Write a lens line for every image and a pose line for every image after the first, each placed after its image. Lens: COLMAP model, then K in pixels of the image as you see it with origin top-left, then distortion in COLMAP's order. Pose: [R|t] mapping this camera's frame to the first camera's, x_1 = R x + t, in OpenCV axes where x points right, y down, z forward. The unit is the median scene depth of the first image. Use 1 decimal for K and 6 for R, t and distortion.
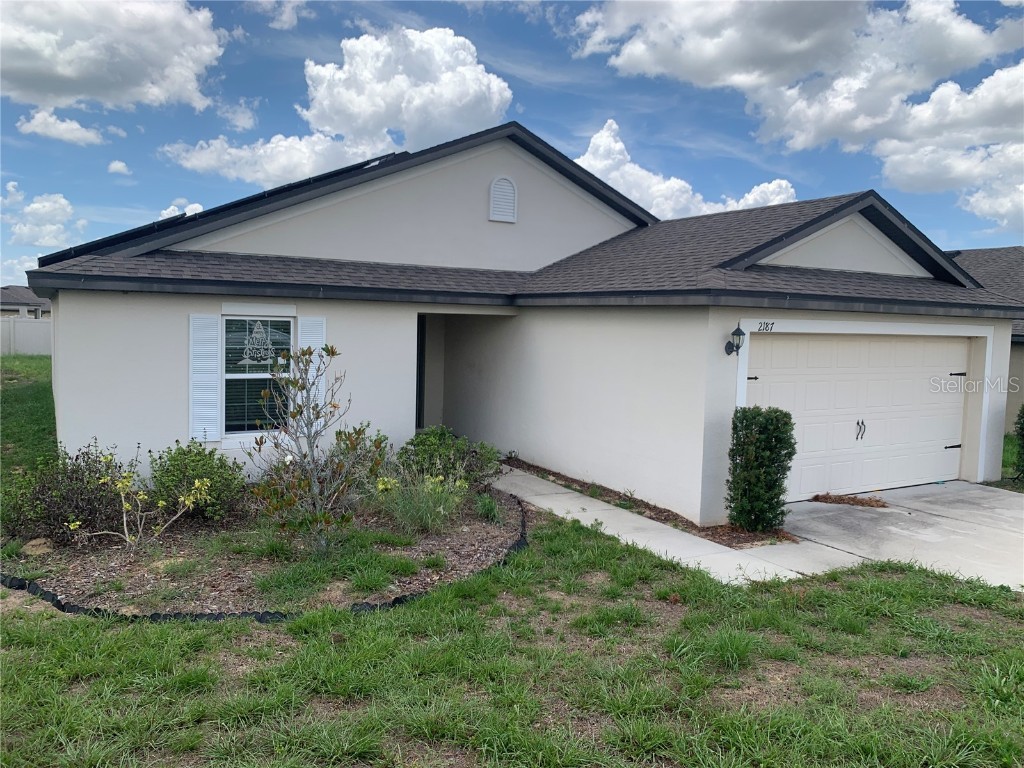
lens RADIAL K [[790.1, 0, 512.0], [0, 790.1, 384.0], [0, 0, 1]] dist [-0.013552, -0.006373]
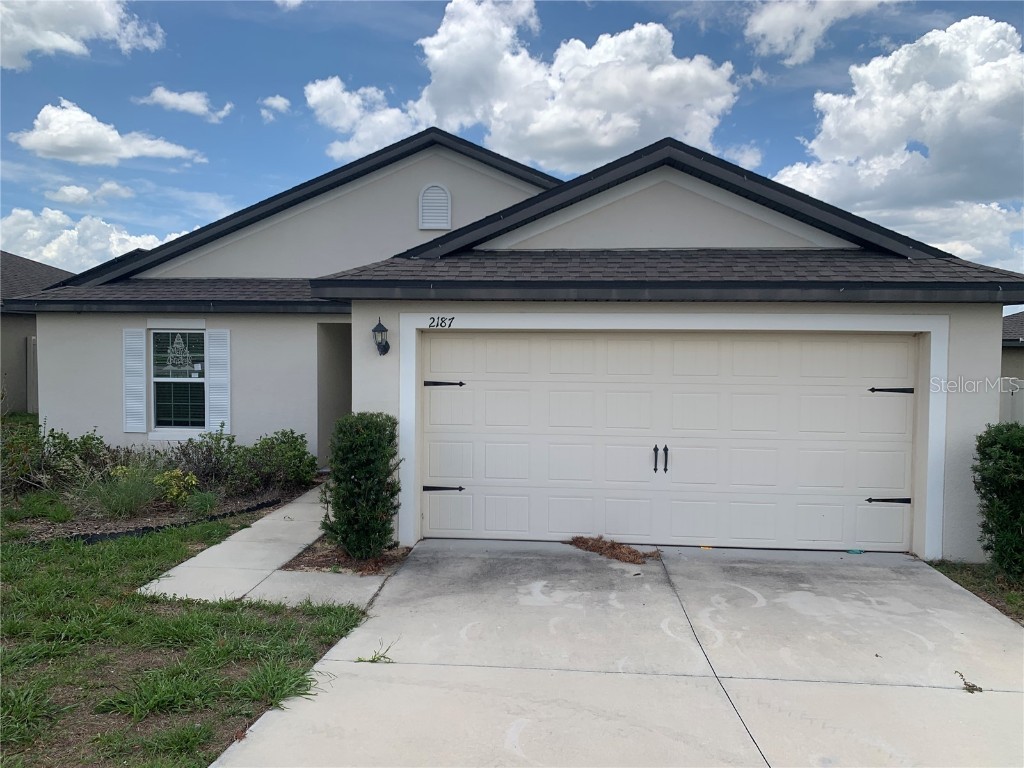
lens RADIAL K [[772.4, 0, 512.0], [0, 772.4, 384.0], [0, 0, 1]] dist [0.029944, 0.000126]
pose [[0.826595, 0.011155, -0.562686, 0.752030], [-0.032488, 0.999082, -0.027920, 0.012361], [0.561858, 0.041359, 0.826199, 0.318263]]
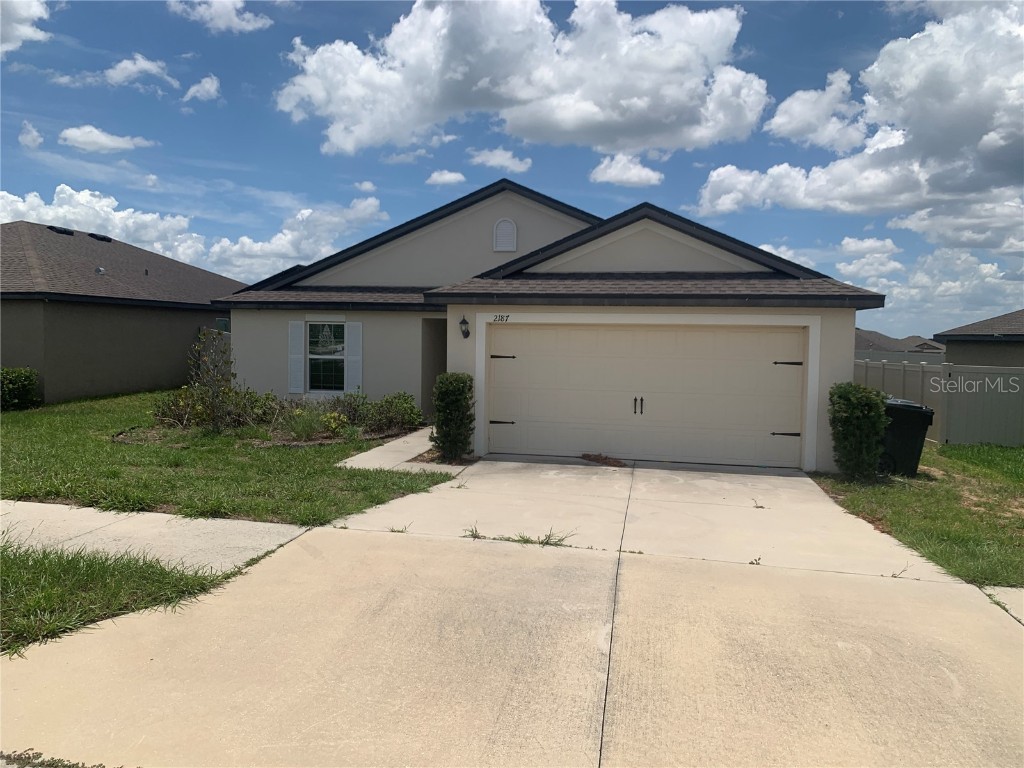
lens RADIAL K [[772.4, 0, 512.0], [0, 772.4, 384.0], [0, 0, 1]] dist [0.029944, 0.000126]
pose [[0.759700, 0.026995, -0.649714, 1.071286], [-0.047793, 0.998754, -0.014387, 0.052541], [0.648516, 0.041981, 0.760043, -0.005843]]
